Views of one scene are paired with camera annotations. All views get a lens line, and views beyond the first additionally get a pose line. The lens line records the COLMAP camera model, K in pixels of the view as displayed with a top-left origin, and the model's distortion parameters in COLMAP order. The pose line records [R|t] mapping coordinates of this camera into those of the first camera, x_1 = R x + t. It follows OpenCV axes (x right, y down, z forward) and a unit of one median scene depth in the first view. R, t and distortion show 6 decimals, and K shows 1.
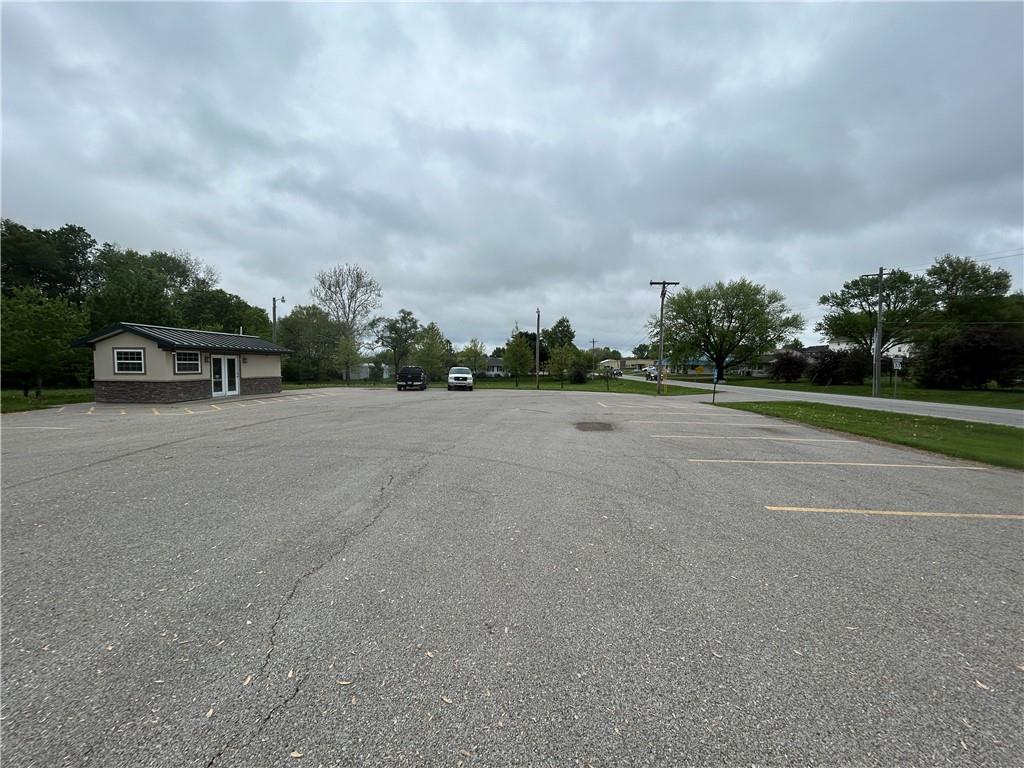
lens RADIAL K [[411.9, 0, 512.2], [0, 411.9, 387.9], [0, 0, 1]] dist [-0.003046, -0.000331]
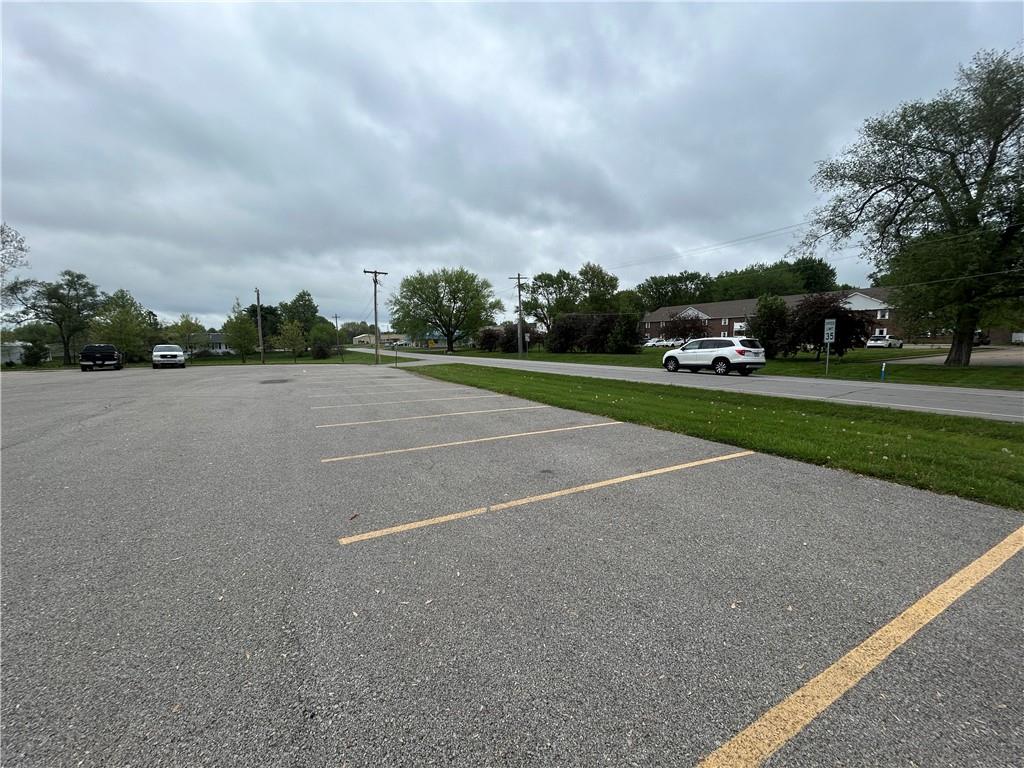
lens RADIAL K [[411.9, 0, 515.3], [0, 411.9, 389.6], [0, 0, 1]] dist [-0.003046, -0.000331]
pose [[0.845622, -0.075530, 0.528412, 0.023757], [0.040668, 0.996177, 0.077311, 0.006730], [-0.532231, -0.043887, 0.845461, -0.130172]]
